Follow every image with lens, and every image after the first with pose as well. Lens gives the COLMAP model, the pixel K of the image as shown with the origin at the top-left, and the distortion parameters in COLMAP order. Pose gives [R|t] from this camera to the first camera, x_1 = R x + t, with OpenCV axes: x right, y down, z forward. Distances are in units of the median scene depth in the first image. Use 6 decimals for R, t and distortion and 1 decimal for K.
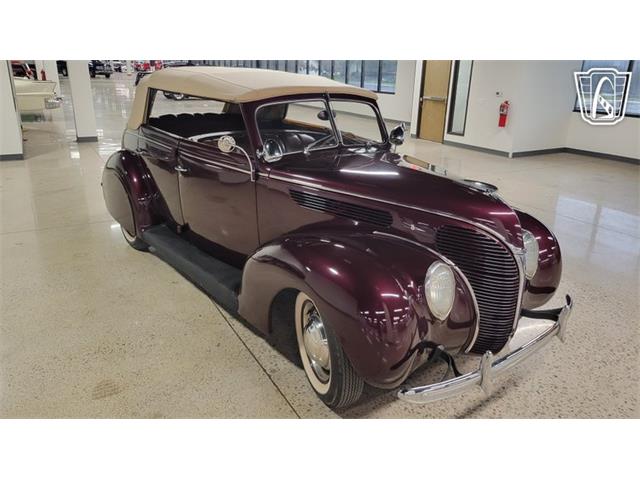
lens RADIAL K [[487.2, 0, 323.0], [0, 487.2, 233.4], [0, 0, 1]] dist [0.053984, -0.016129]
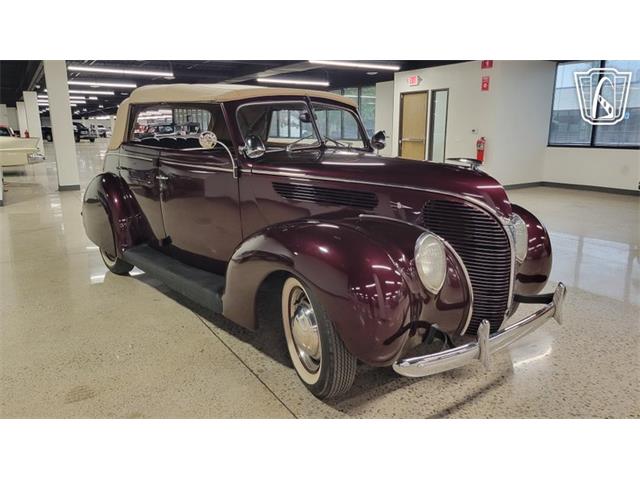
lens RADIAL K [[487.2, 0, 320.8], [0, 487.2, 238.6], [0, 0, 1]] dist [0.053984, -0.016129]
pose [[0.999061, -0.033851, 0.027025, -0.002423], [0.036550, 0.993632, -0.106584, 0.129136], [-0.023245, 0.107472, 0.993936, 0.030464]]
